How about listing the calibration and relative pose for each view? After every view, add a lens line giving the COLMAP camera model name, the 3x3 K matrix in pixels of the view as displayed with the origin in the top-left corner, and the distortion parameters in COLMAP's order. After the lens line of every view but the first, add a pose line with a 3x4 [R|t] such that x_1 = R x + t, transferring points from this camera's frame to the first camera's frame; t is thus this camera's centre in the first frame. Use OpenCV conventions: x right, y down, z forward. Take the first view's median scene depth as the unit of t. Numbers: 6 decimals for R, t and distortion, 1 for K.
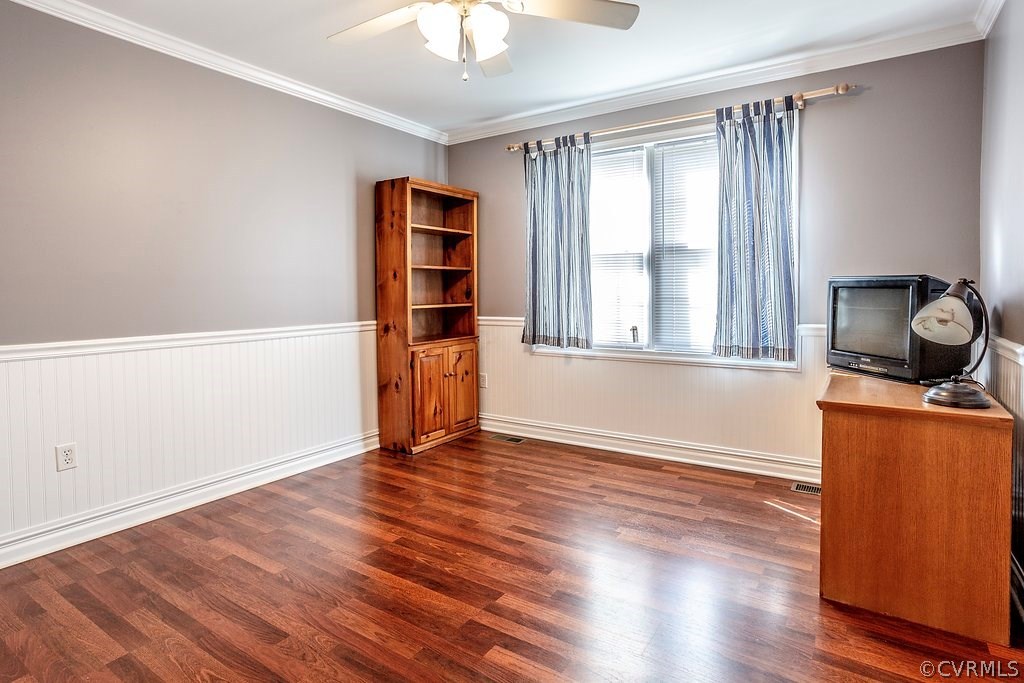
lens RADIAL K [[494.6, 0, 513.6], [0, 494.6, 332.9], [0, 0, 1]] dist [-0.049422, 0.030029]
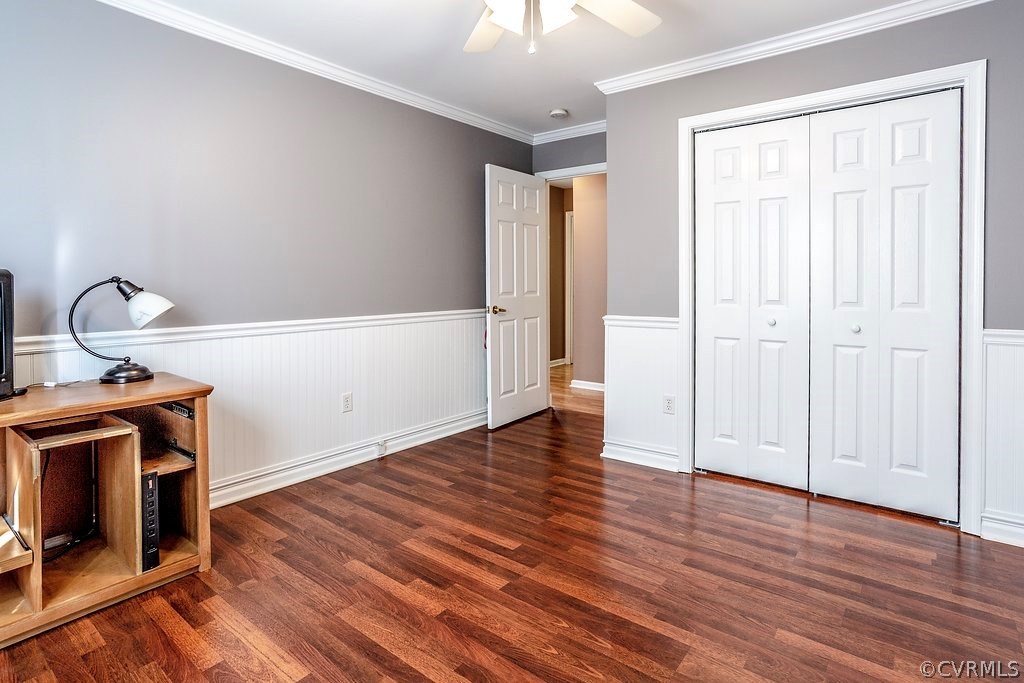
lens RADIAL K [[494.6, 0, 513.6], [0, 494.6, 332.9], [0, 0, 1]] dist [-0.049422, 0.030029]
pose [[-0.995857, 0.001835, 0.090916, -0.141785], [0.018030, 0.983932, 0.177631, -0.151609], [-0.089129, 0.178534, -0.979889, 1.926094]]
